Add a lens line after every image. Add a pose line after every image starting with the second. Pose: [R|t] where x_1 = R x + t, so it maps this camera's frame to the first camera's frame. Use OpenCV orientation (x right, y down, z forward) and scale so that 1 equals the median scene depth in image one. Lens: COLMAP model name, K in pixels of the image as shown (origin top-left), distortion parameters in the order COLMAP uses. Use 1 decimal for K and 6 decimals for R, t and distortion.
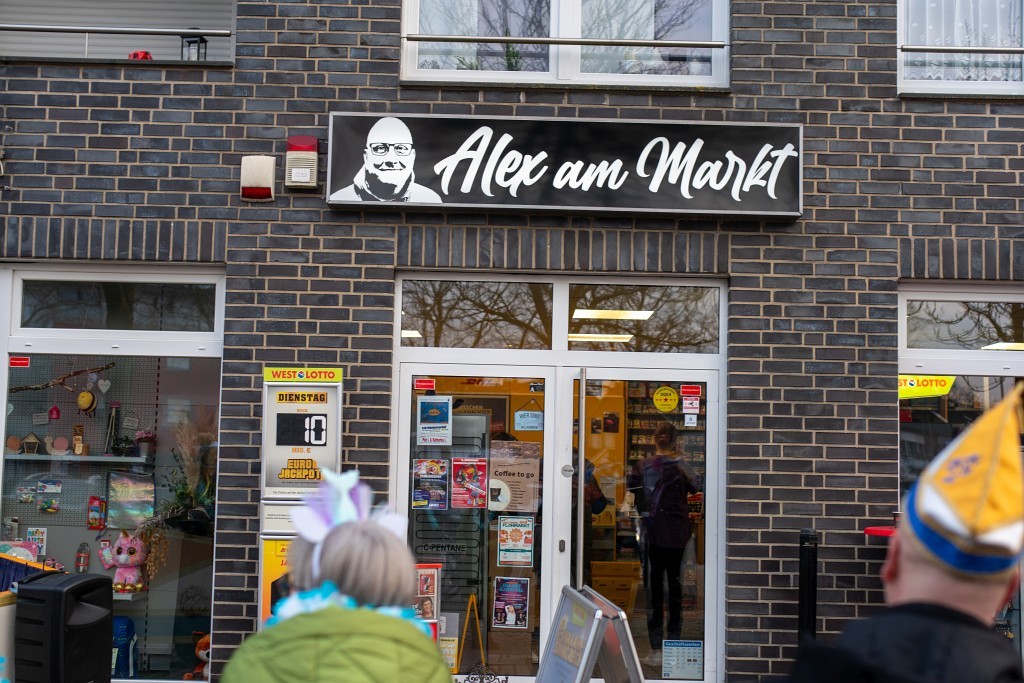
lens RADIAL K [[1432.7, 0, 512.0], [0, 1432.7, 341.5], [0, 0, 1]] dist [-0.026382, 0.296821]
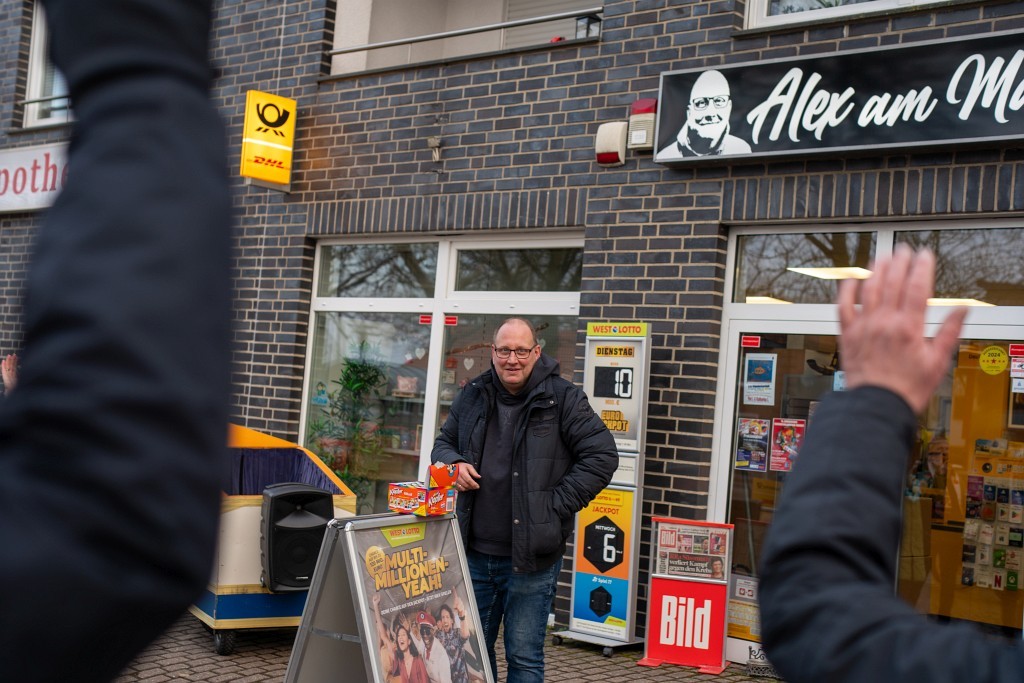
lens RADIAL K [[1432.7, 0, 512.0], [0, 1432.7, 341.5], [0, 0, 1]] dist [-0.026382, 0.296821]
pose [[0.749060, 0.004650, -0.662486, 0.464348], [-0.005169, 0.999986, 0.001175, 0.029769], [0.662482, 0.002544, 0.749073, 0.167752]]
